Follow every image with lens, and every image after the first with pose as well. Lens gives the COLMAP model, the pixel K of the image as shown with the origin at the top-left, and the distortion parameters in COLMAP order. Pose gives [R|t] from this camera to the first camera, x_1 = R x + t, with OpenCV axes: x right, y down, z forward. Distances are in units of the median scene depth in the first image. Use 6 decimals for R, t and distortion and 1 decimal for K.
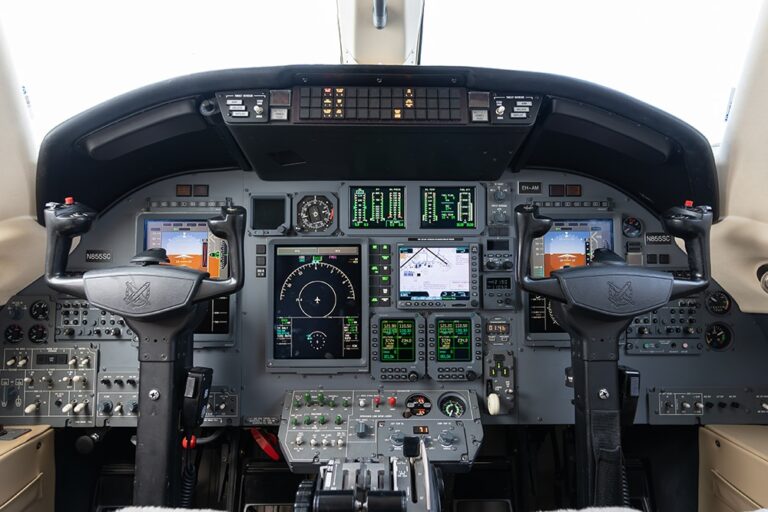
lens RADIAL K [[374.5, 0, 382.5], [0, 374.5, 256.0], [0, 0, 1]] dist [0.000179, 0.002873]
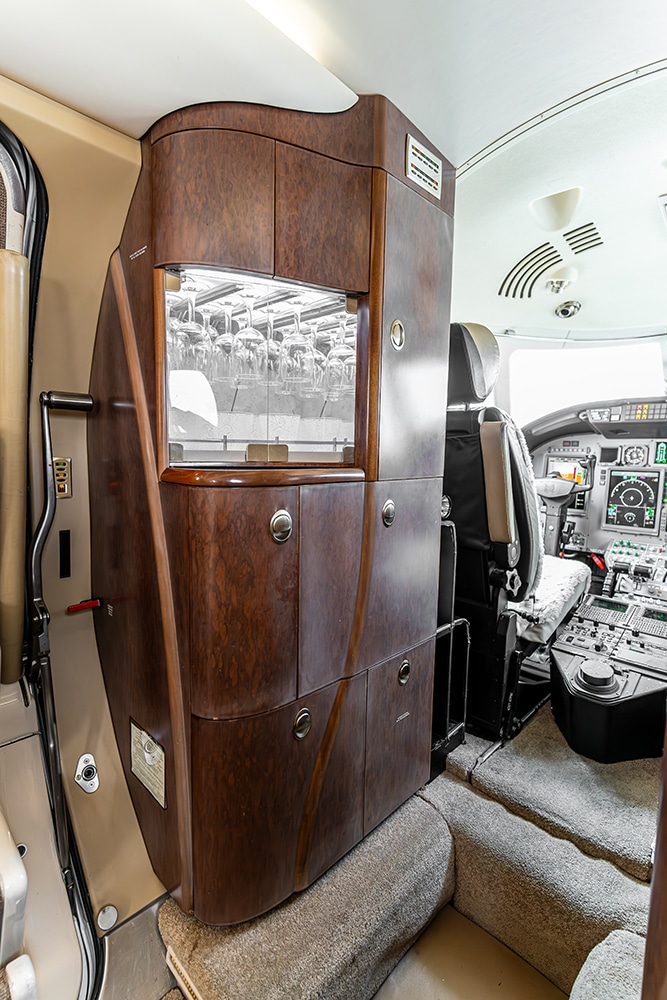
lens RADIAL K [[487.7, 0, 293.4], [0, 487.7, 507.0], [0, 0, 1]] dist [0.000179, 0.002873]
pose [[0.615417, 0.098019, -0.782084, 0.783697], [-0.010651, 0.993181, 0.116095, -0.124796], [0.788130, -0.063117, 0.612264, -2.107088]]
